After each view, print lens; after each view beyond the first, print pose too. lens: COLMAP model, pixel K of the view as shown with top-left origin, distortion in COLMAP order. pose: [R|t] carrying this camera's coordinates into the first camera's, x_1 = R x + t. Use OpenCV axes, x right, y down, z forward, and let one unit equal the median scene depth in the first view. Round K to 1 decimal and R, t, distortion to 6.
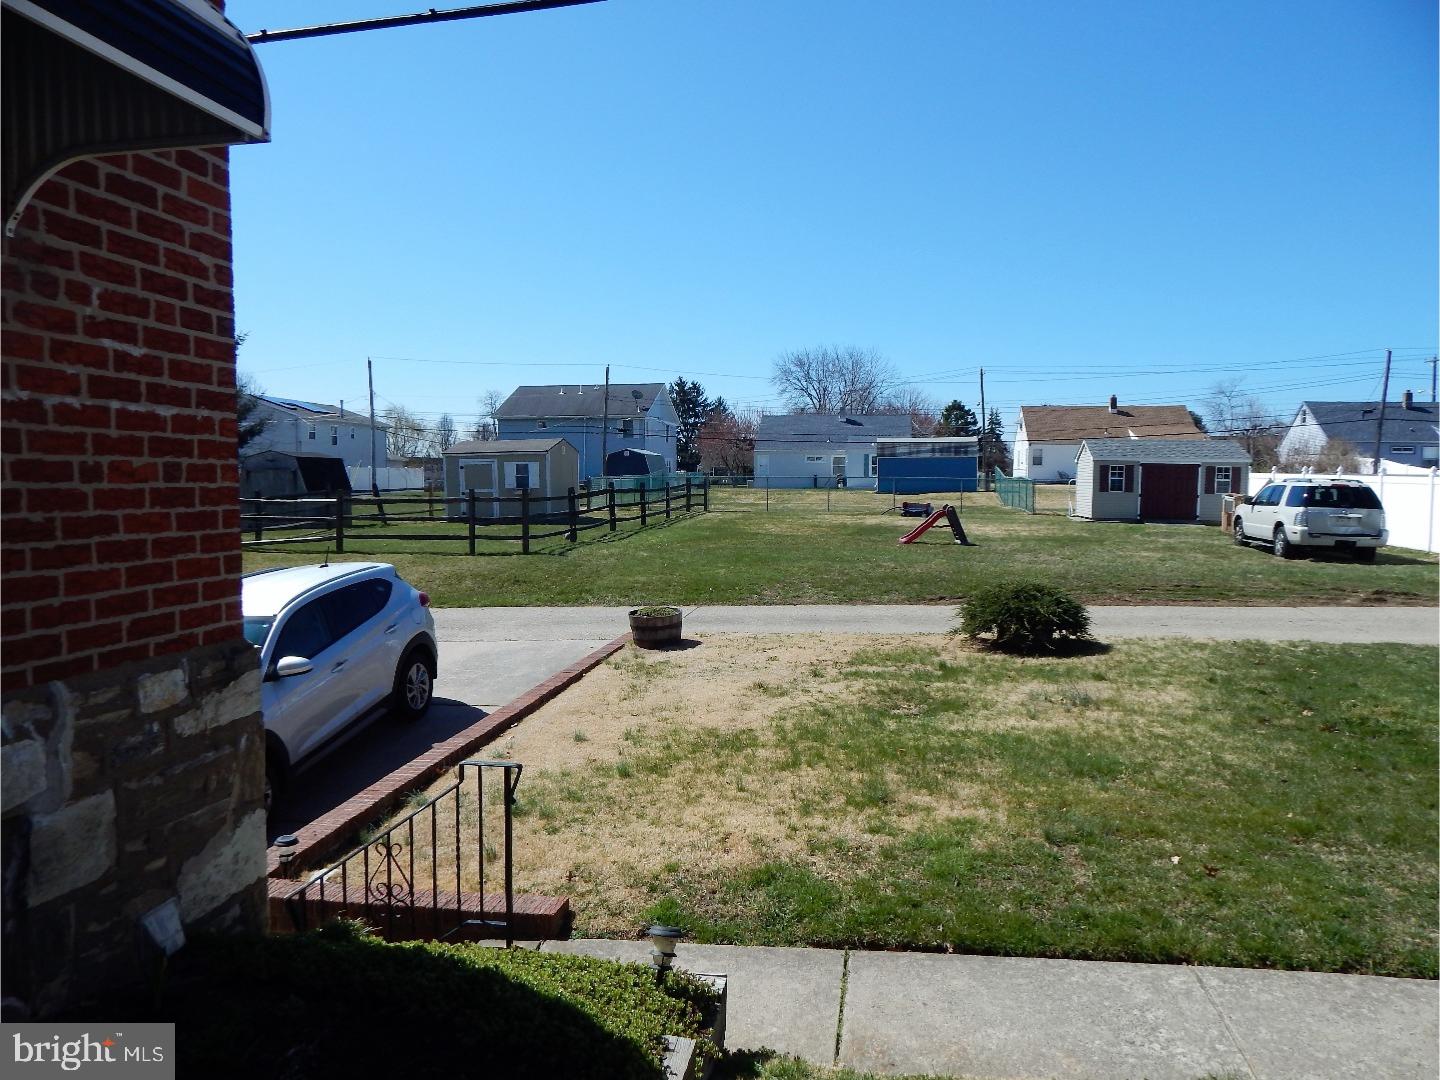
lens RADIAL K [[955.4, 0, 722.4], [0, 955.4, 528.4], [0, 0, 1]] dist [0.008499, -0.005632]
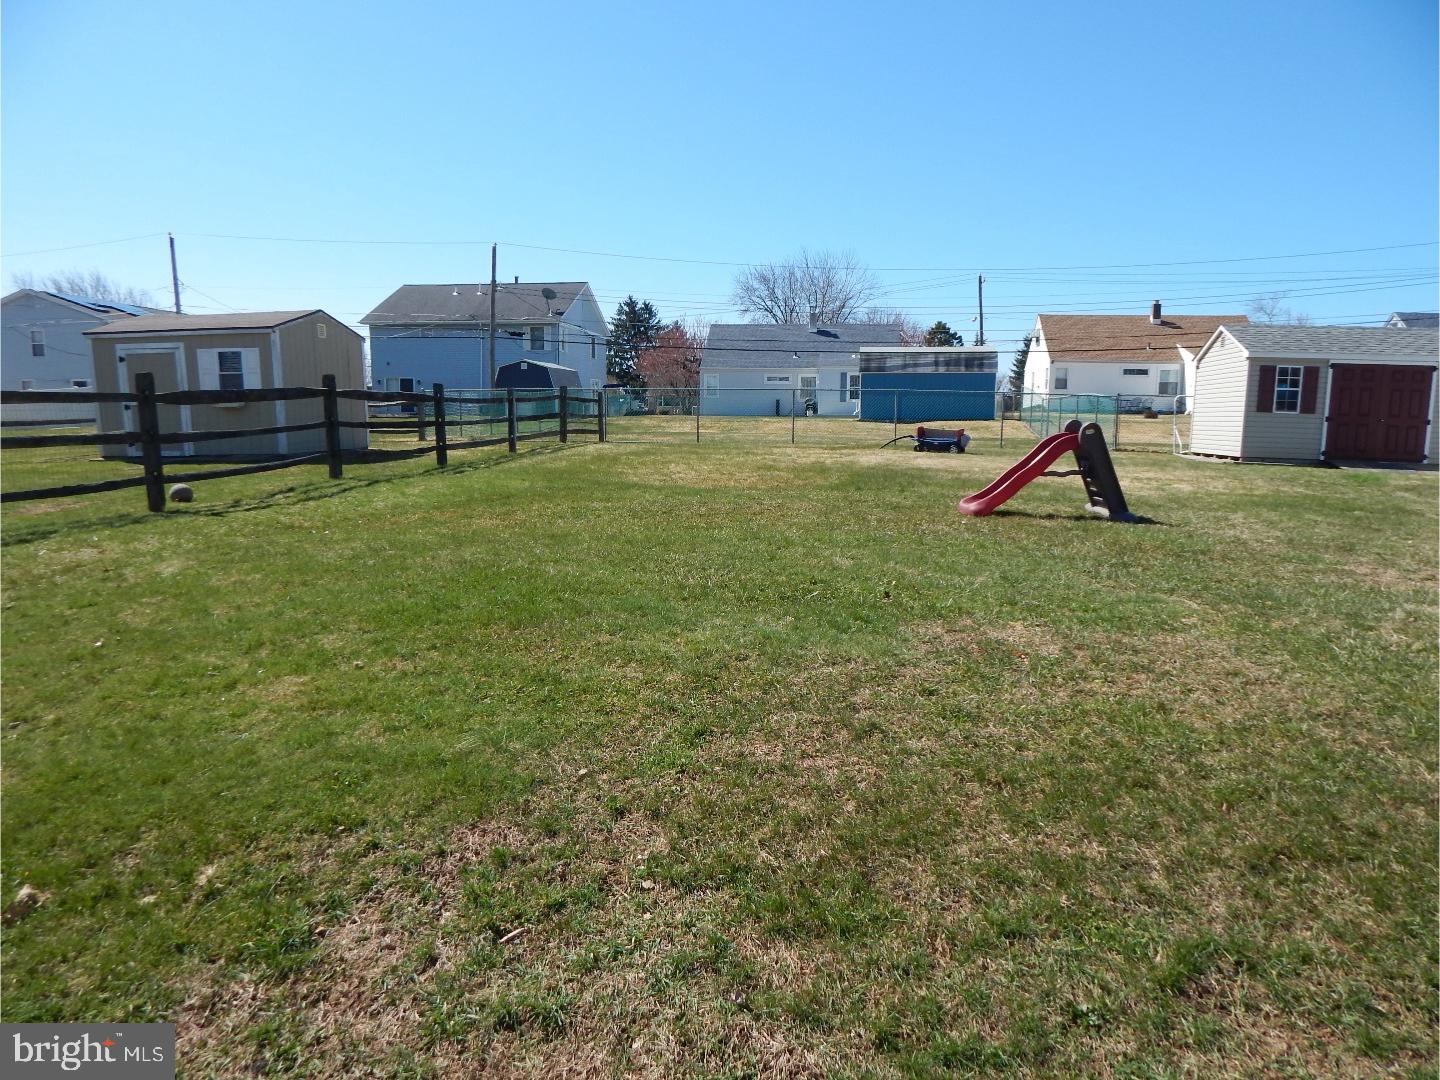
lens RADIAL K [[925.2, 0, 720.0], [0, 925.2, 540.0], [0, 0, 1]] dist [-0.057539, -0.000508]
pose [[0.999533, 0.003120, 0.030415, 0.031156], [-0.005559, 0.996744, 0.080439, -0.002062], [-0.030064, -0.080570, 0.996295, 0.269613]]
